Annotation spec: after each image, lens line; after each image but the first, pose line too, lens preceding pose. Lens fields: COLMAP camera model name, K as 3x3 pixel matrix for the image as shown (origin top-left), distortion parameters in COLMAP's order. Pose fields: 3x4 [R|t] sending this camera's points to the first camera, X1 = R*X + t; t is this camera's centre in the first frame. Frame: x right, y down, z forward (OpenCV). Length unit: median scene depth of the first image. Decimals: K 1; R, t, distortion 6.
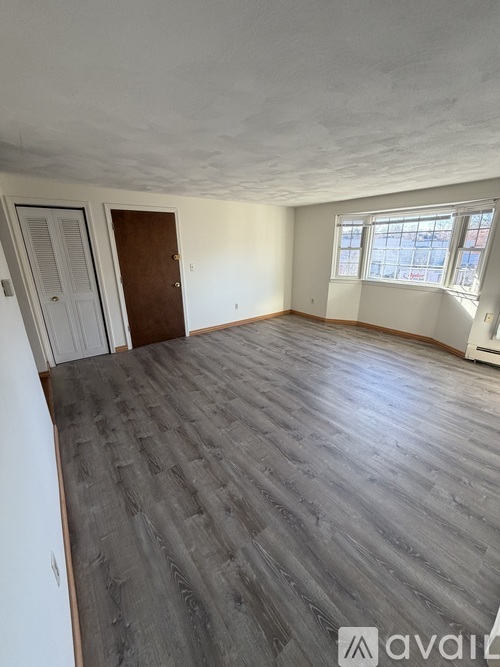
lens RADIAL K [[266.6, 0, 248.6], [0, 266.6, 331.5], [0, 0, 1]] dist [-0.000218, 0.000733]
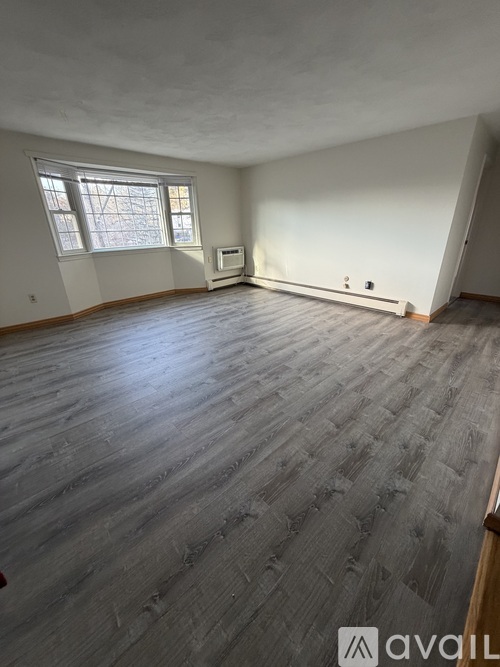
lens RADIAL K [[266.6, 0, 250.9], [0, 266.6, 332.8], [0, 0, 1]] dist [-0.000218, 0.000733]
pose [[-0.115460, -0.360752, 0.925487, -0.705741], [0.327647, 0.865741, 0.378339, -0.190322], [-0.937719, 0.346916, 0.018241, 0.900032]]
